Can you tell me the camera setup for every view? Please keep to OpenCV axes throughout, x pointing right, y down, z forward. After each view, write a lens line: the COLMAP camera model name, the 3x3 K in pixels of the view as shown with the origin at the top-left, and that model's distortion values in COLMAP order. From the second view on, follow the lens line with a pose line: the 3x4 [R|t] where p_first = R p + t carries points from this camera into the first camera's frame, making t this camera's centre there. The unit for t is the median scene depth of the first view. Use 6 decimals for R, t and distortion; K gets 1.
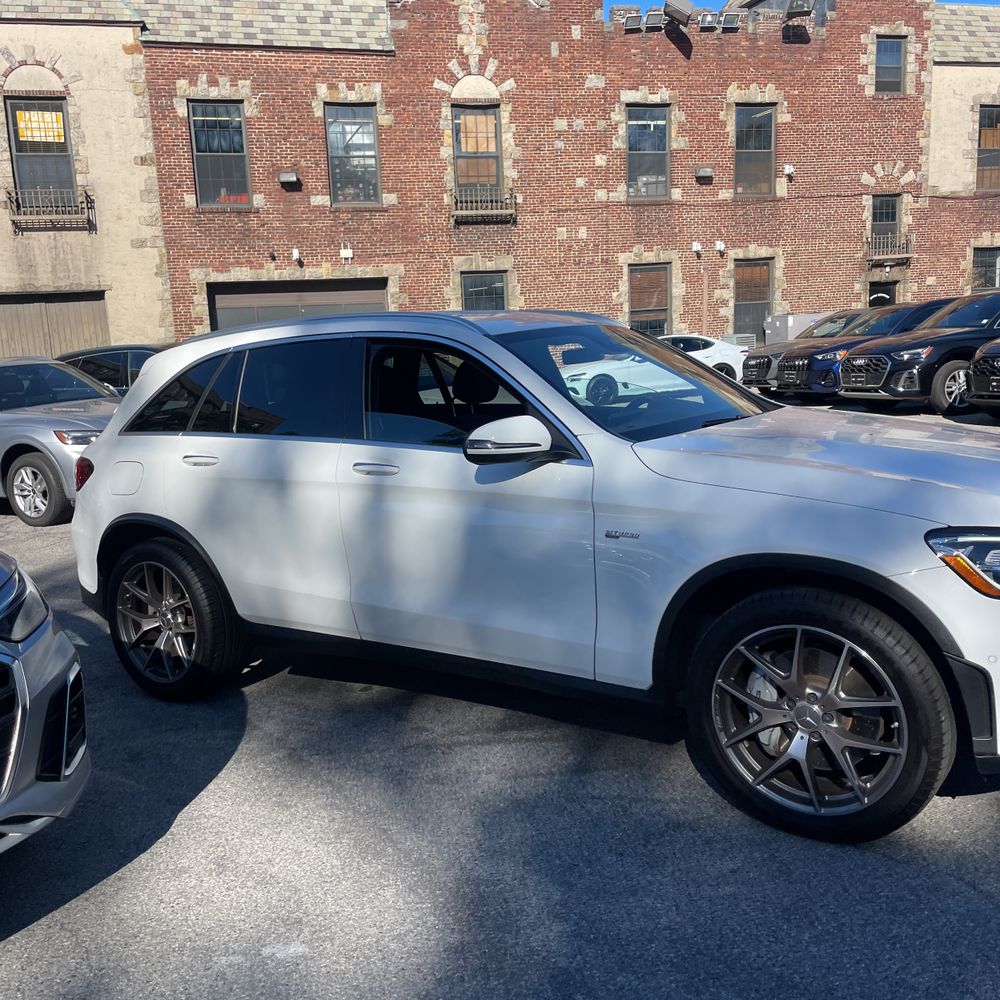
lens RADIAL K [[1046.5, 0, 517.2], [0, 1046.5, 483.2], [0, 0, 1]] dist [0.024148, 0.000000]
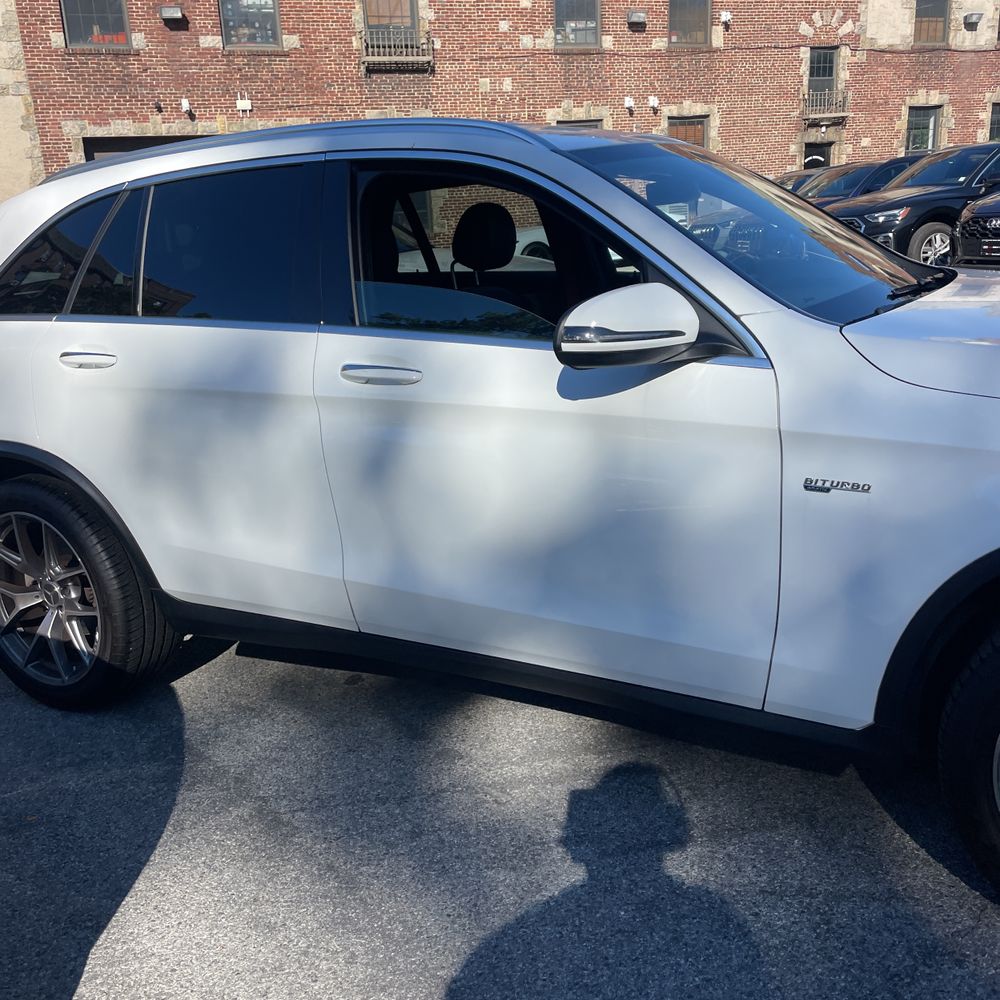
lens RADIAL K [[1046.5, 0, 529.5], [0, 1046.5, 491.0], [0, 0, 1]] dist [0.024148, 0.000000]
pose [[0.995055, -0.028537, 0.095139, -0.018305], [0.016421, 0.991923, 0.125777, -0.003605], [-0.097959, -0.123592, 0.987486, 0.062215]]
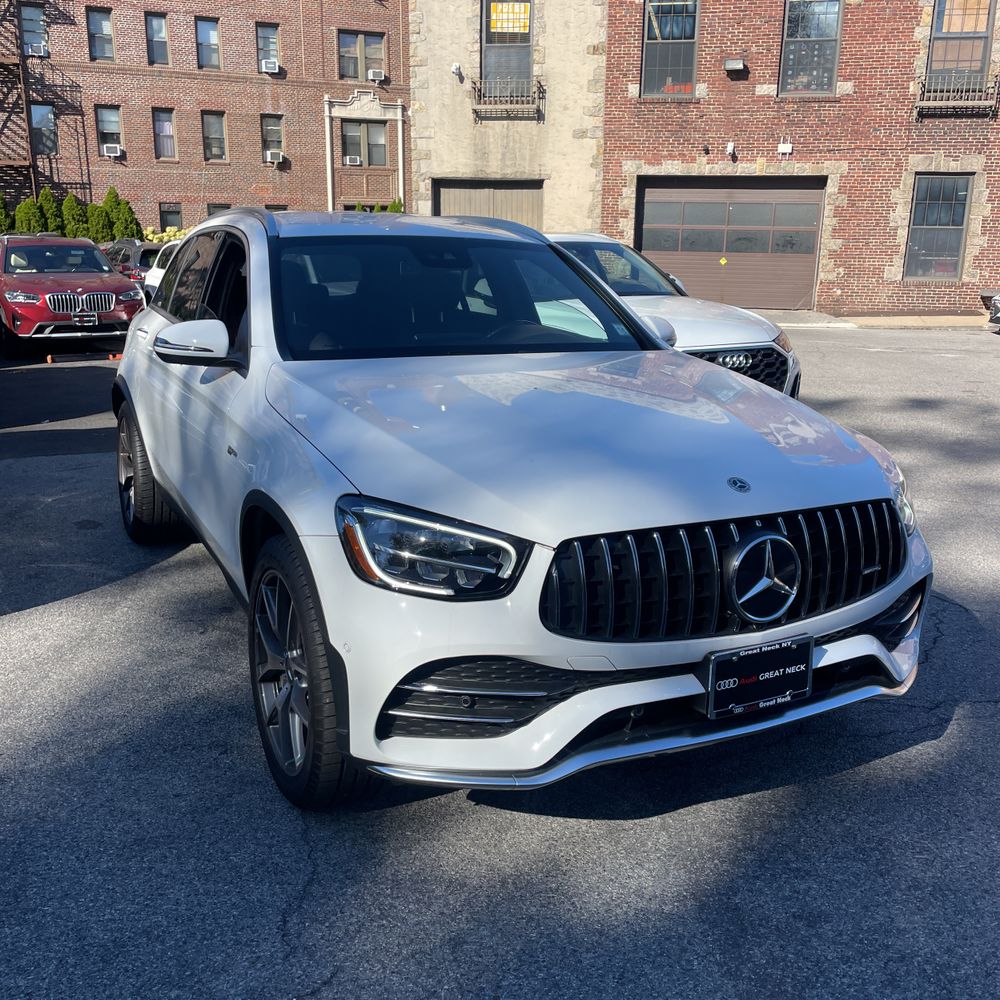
lens RADIAL K [[1046.5, 0, 511.0], [0, 1046.5, 498.7], [0, 0, 1]] dist [0.024148, 0.000000]
pose [[0.874371, 0.179566, -0.450811, 0.111938], [-0.129783, 0.981707, 0.139312, -0.011044], [0.467580, -0.063303, 0.881681, 0.036332]]
